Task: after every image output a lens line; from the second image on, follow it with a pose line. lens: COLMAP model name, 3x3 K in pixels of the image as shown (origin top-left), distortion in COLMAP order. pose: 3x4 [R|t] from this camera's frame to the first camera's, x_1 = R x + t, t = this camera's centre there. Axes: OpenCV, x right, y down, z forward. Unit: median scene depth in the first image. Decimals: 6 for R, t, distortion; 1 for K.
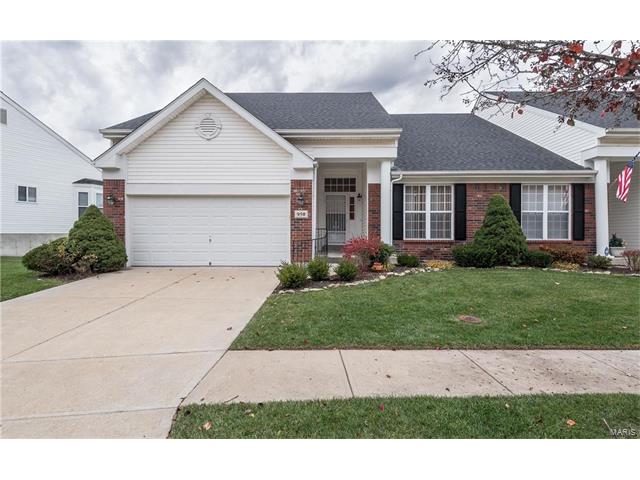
lens RADIAL K [[336.9, 0, 320.0], [0, 336.9, 240.0], [0, 0, 1]] dist [-0.000626, -0.000019]
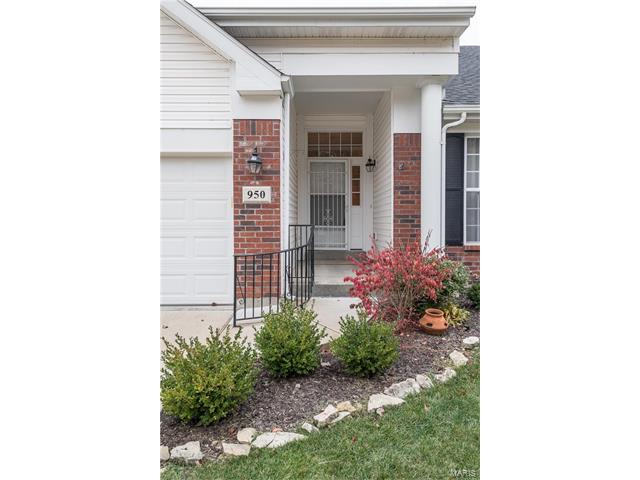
lens RADIAL K [[484.5, 0, 320.0], [0, 484.5, 240.0], [0, 0, 1]] dist [0.005607, 0.000893]
pose [[0.999351, -0.007105, 0.035317, 0.006614], [0.006739, 0.999923, 0.010468, -0.018471], [-0.035389, -0.010223, 0.999321, 0.300494]]
